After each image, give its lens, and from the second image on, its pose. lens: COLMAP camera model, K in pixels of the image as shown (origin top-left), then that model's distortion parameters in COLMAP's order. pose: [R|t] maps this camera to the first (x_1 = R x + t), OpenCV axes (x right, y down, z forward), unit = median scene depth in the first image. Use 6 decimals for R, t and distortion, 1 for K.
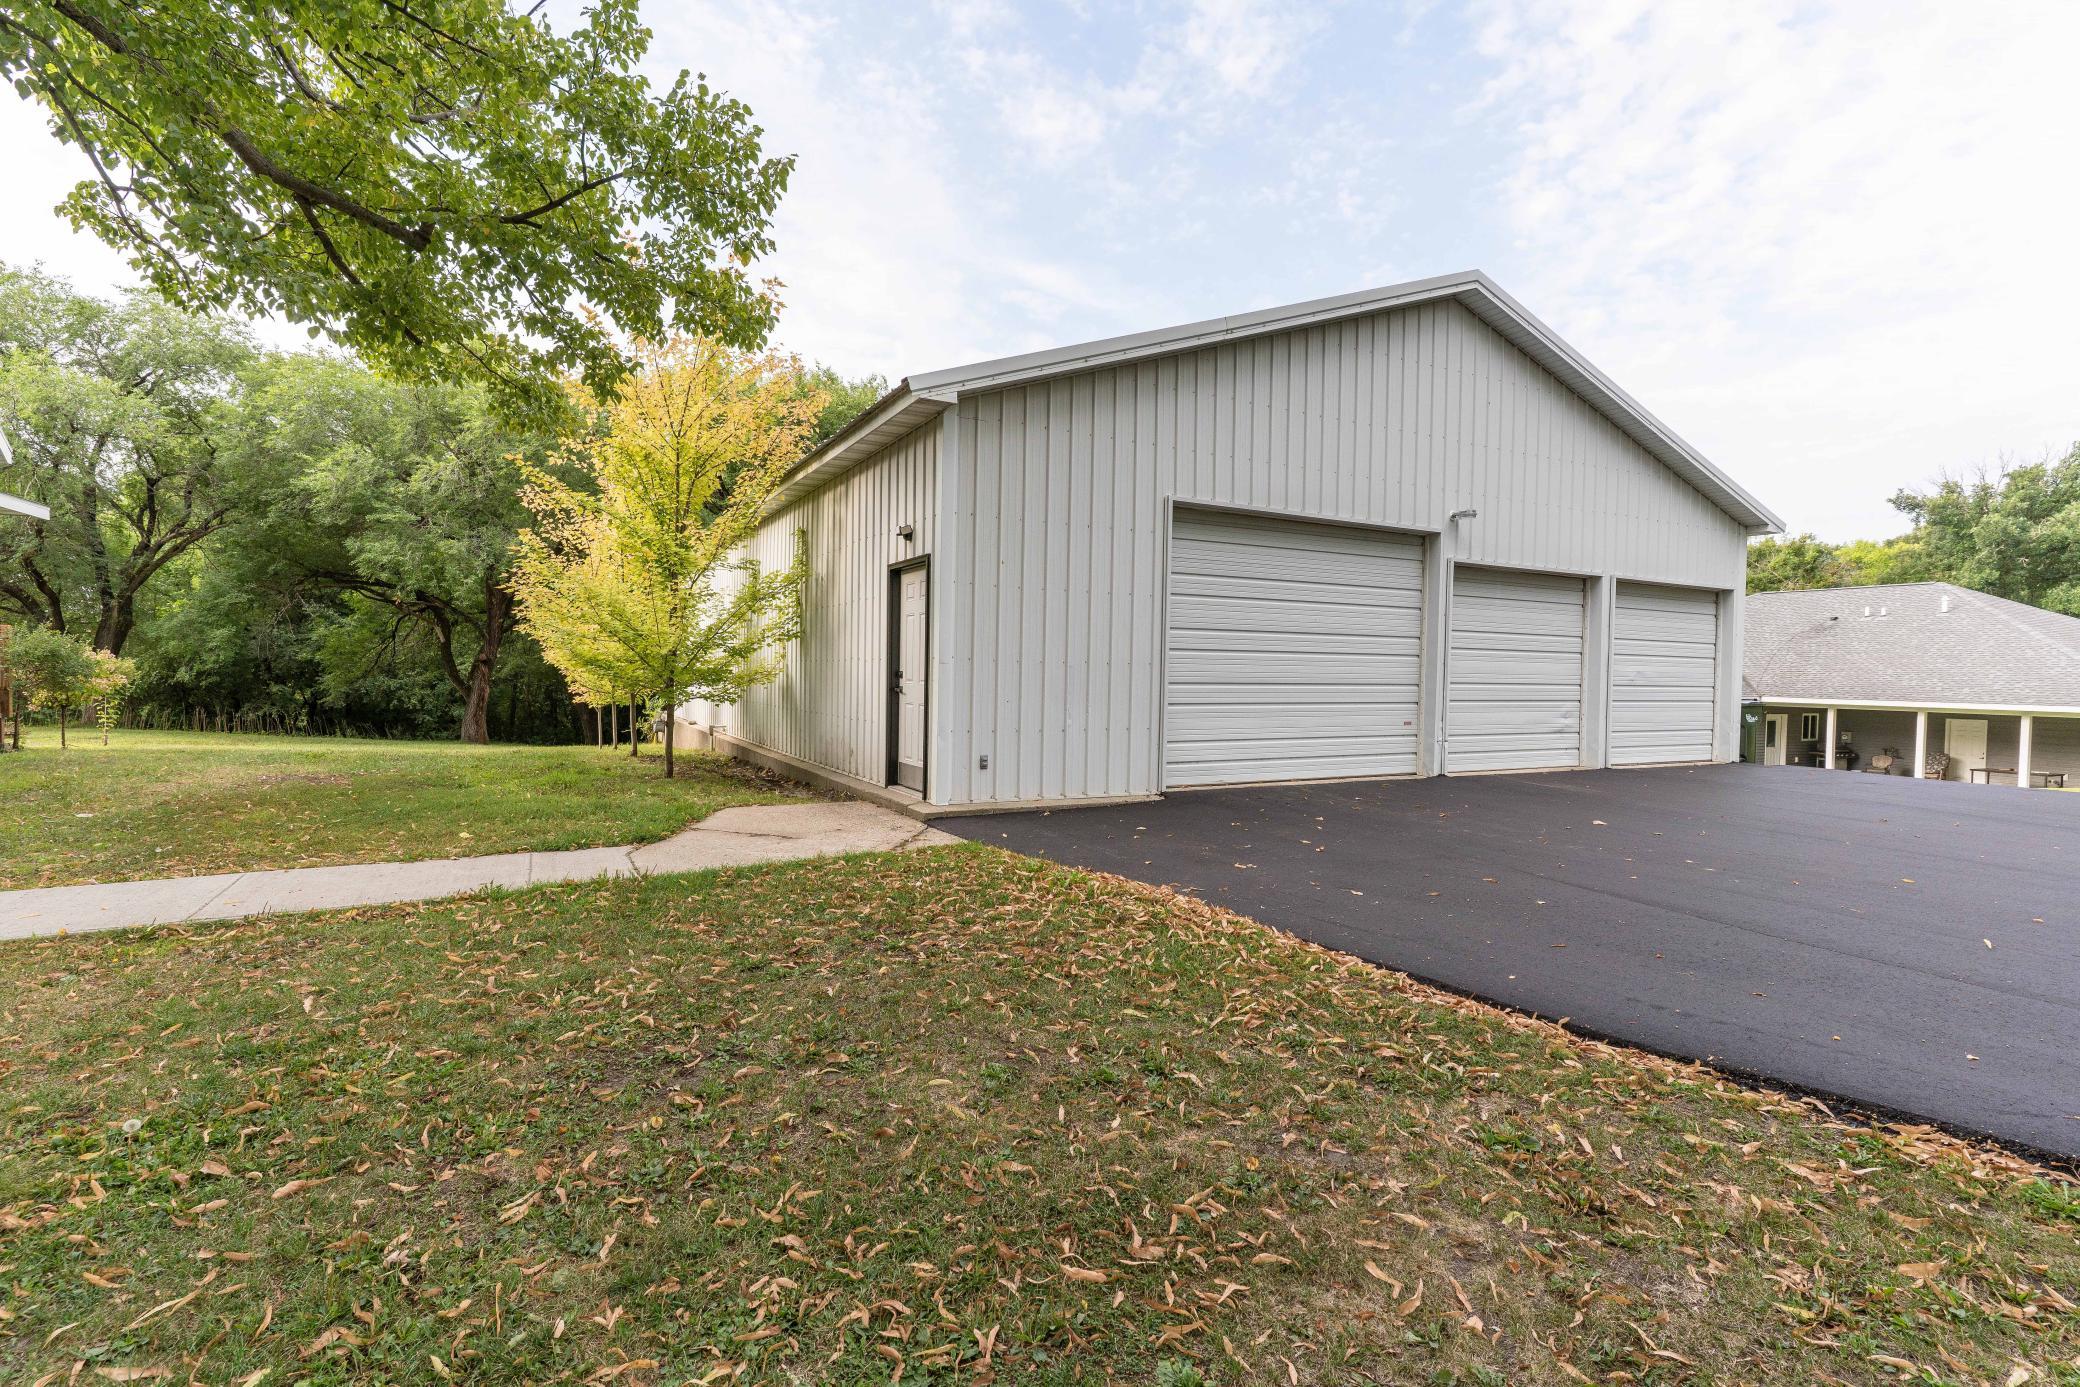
lens RADIAL K [[980.7, 0, 1047.3], [0, 980.7, 708.2], [0, 0, 1]] dist [0.002091, -0.001047]
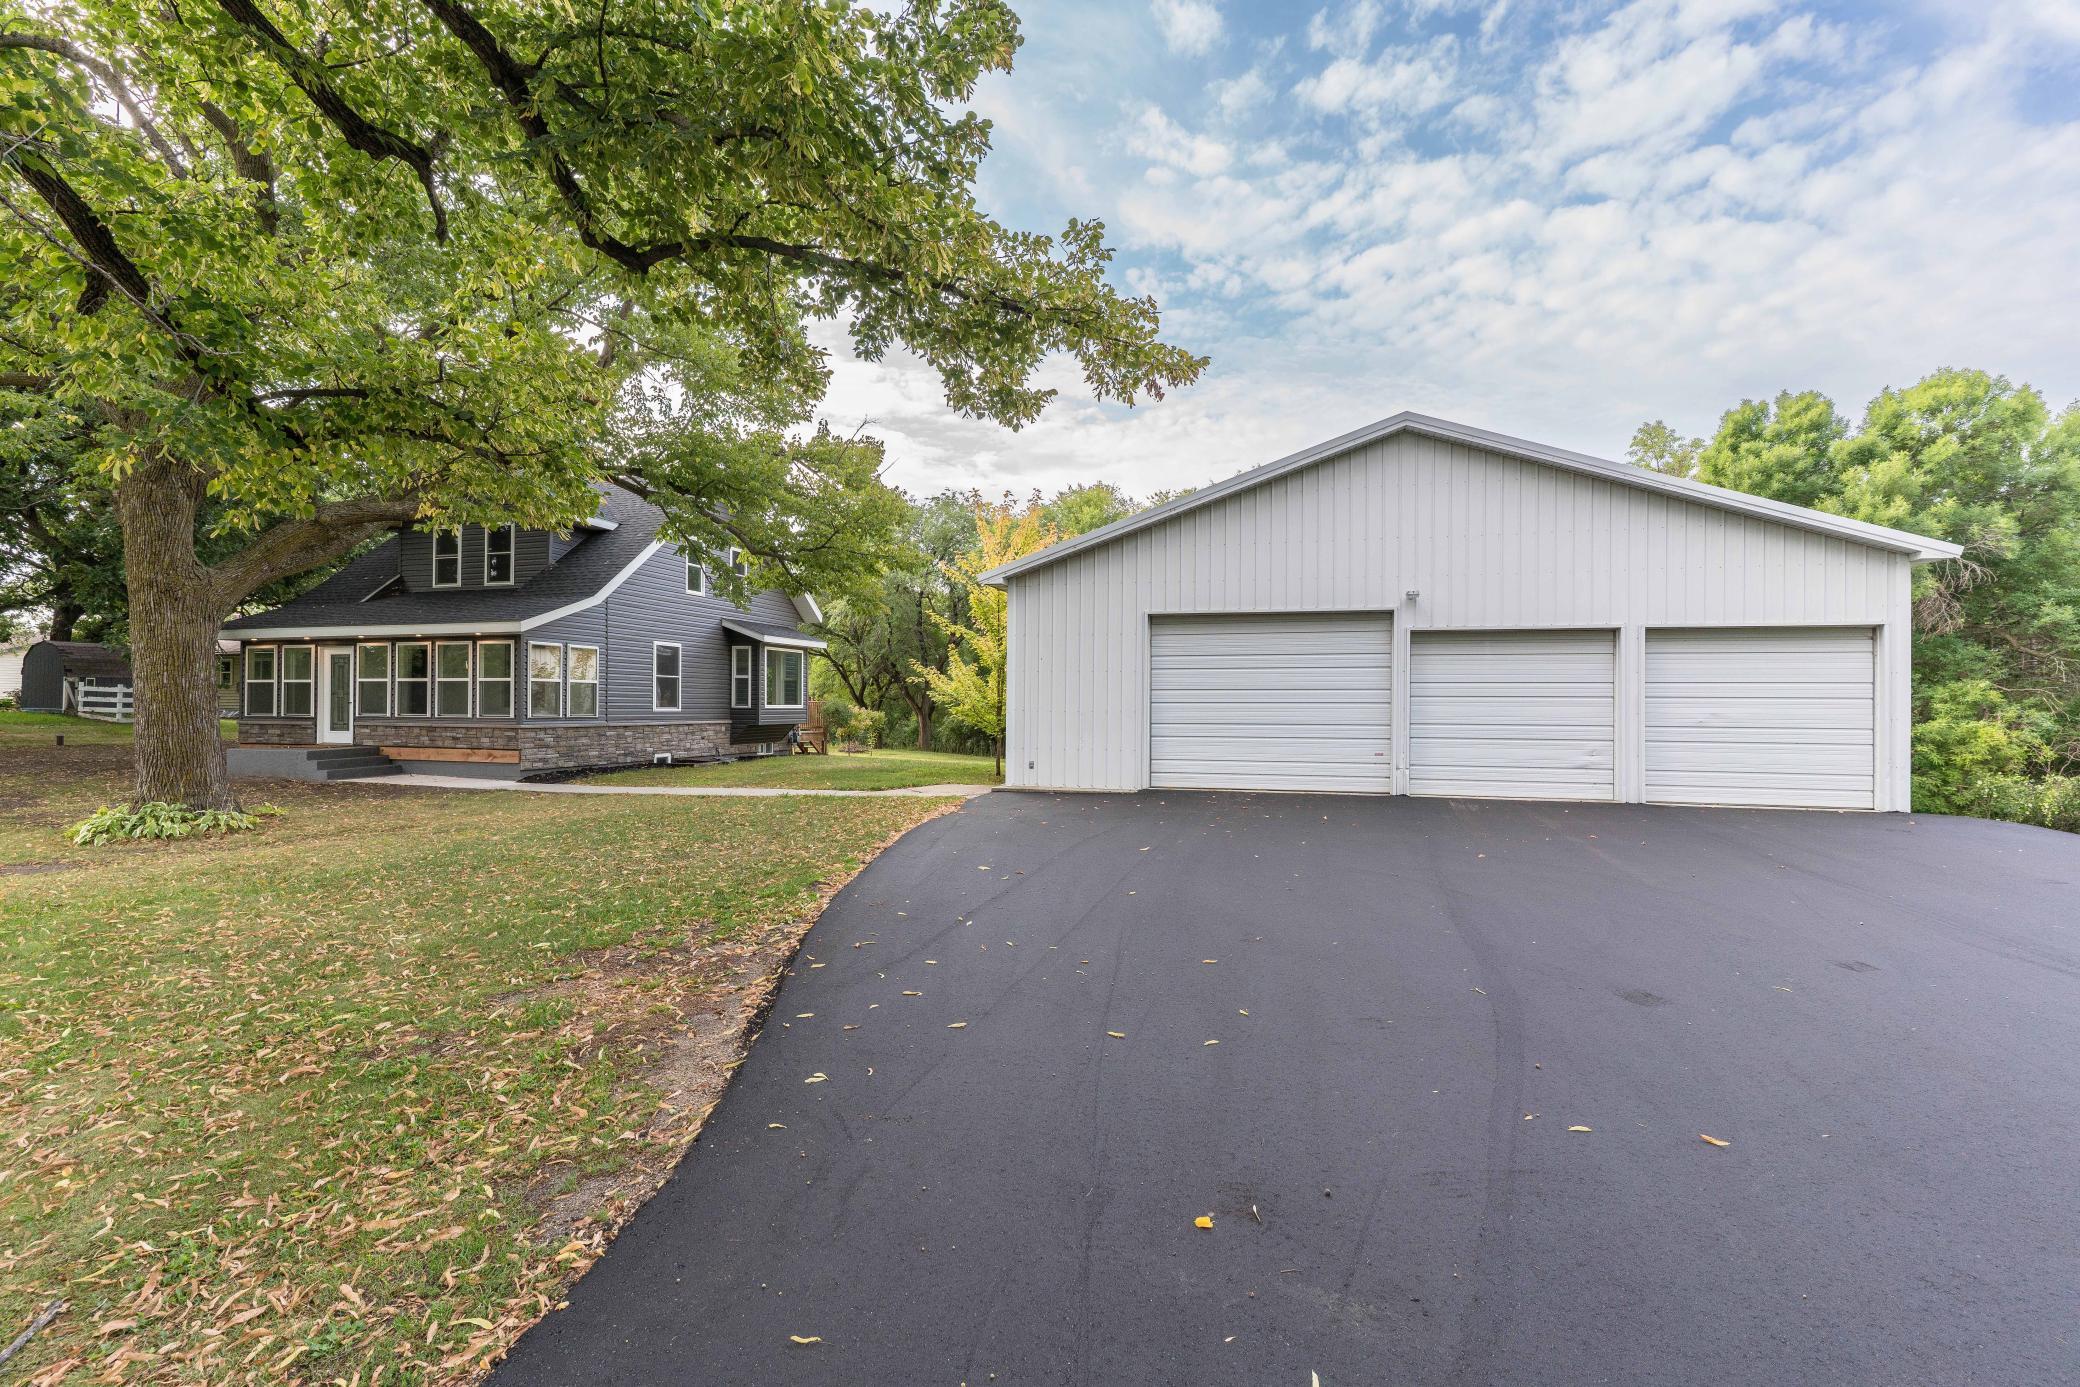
lens RADIAL K [[980.7, 0, 1035.0], [0, 980.7, 699.4], [0, 0, 1]] dist [0.002091, -0.001047]
pose [[0.720110, -0.016325, -0.693668, 0.948989], [-0.021931, 0.998688, -0.046271, 0.013317], [0.693514, 0.048534, 0.718807, -0.272001]]
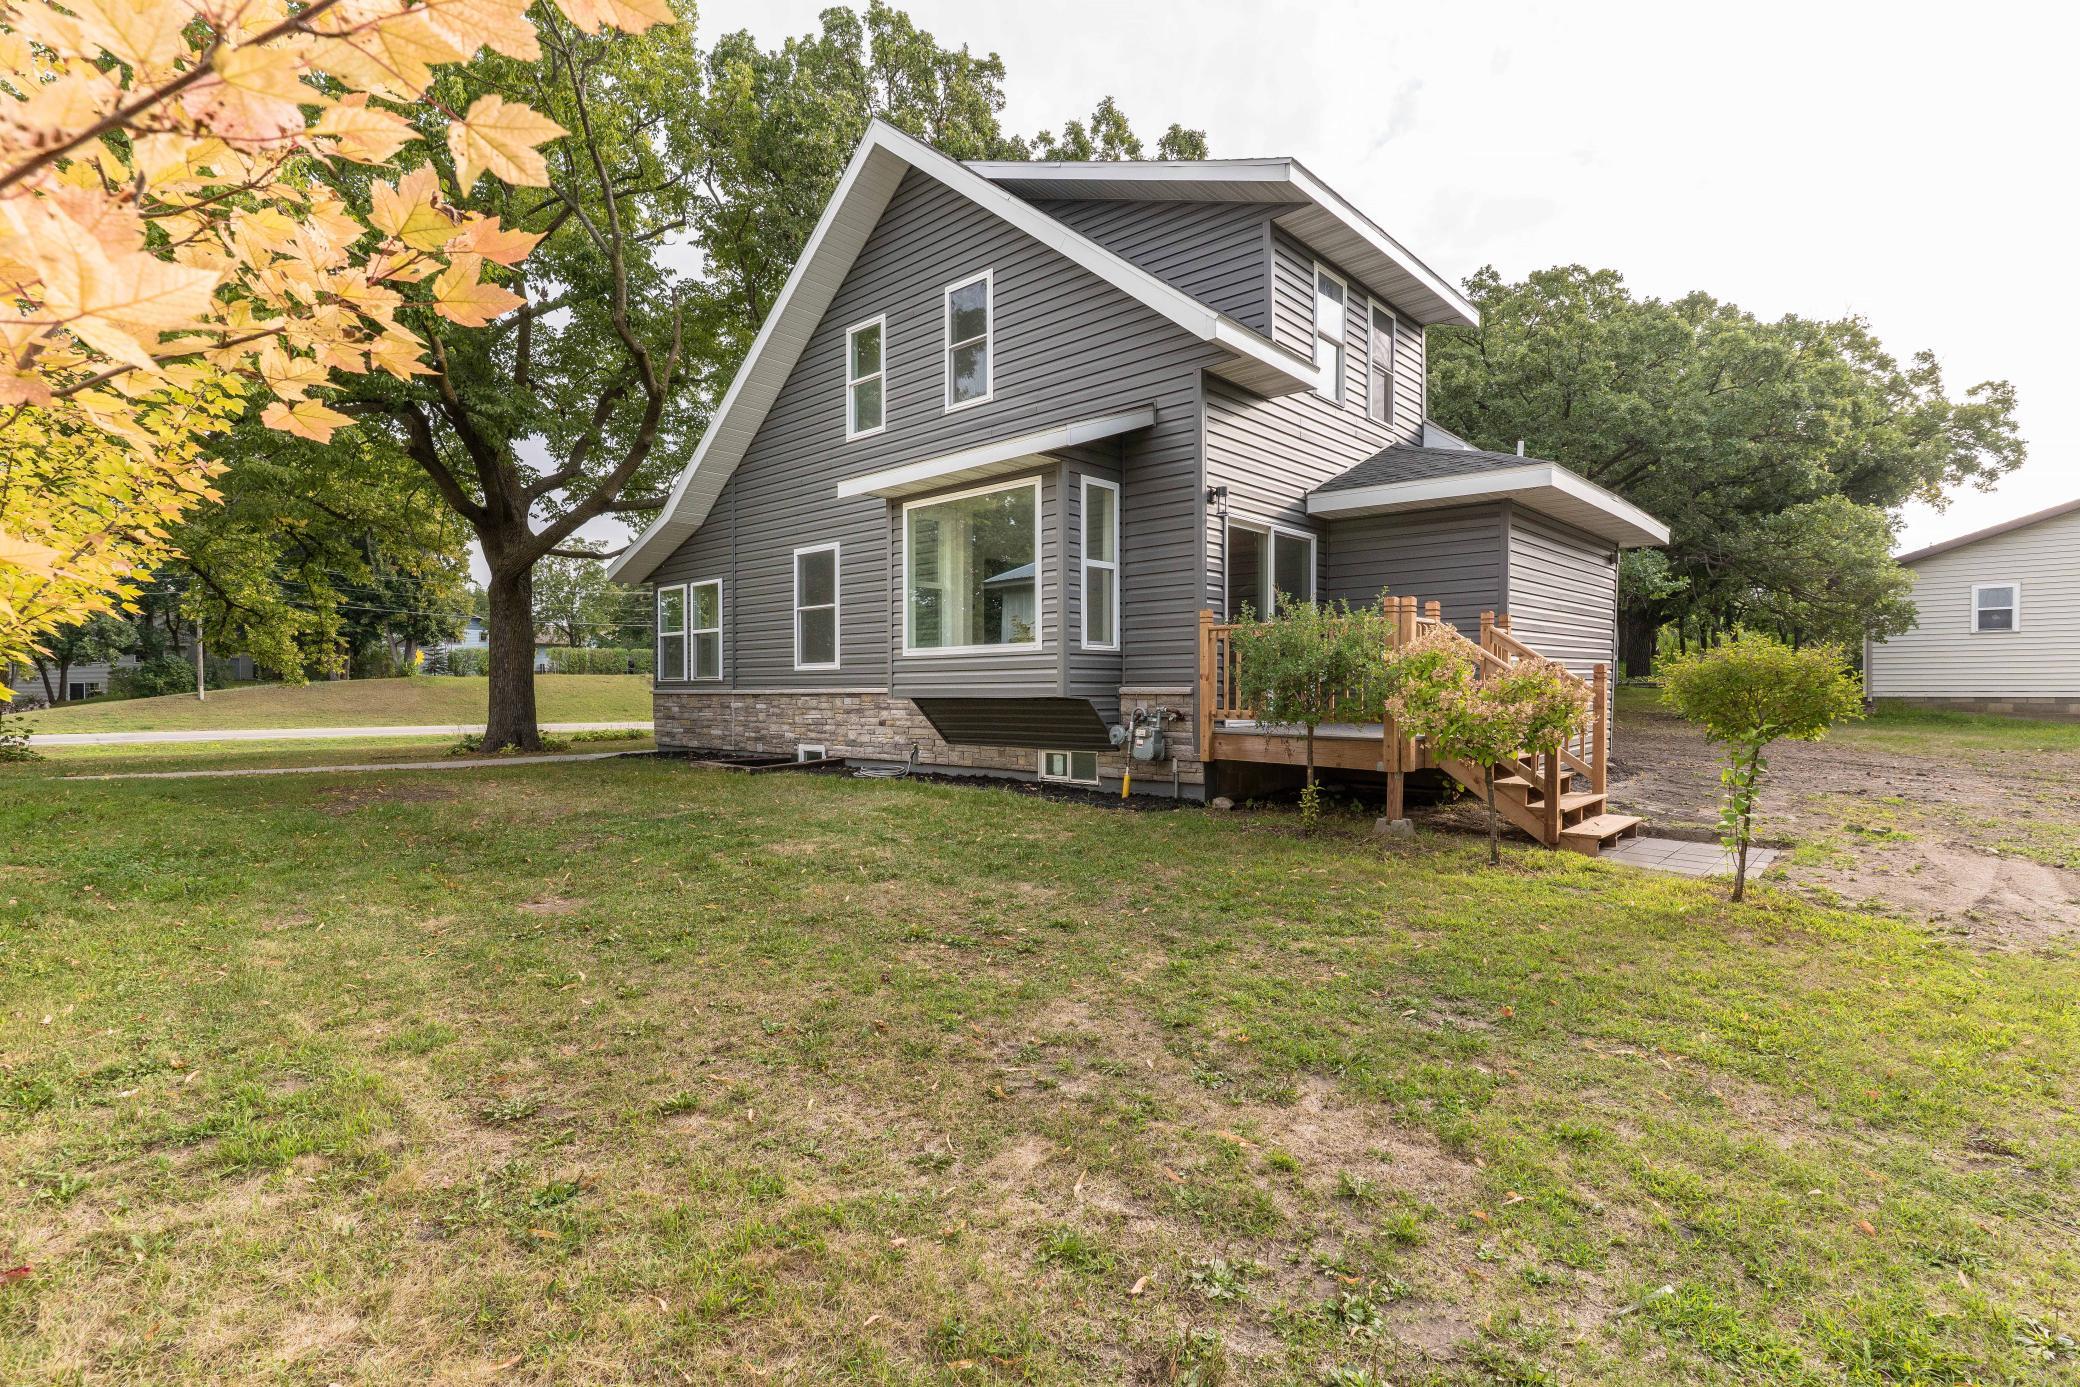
lens RADIAL K [[980.7, 0, 1039.5], [0, 980.7, 686.9], [0, 0, 1]] dist [0.002091, -0.001047]
pose [[-0.940549, -0.006529, -0.339596, -0.923555], [-0.019092, 0.999251, 0.033664, -0.064980], [0.339122, 0.038146, -0.939969, 1.875379]]
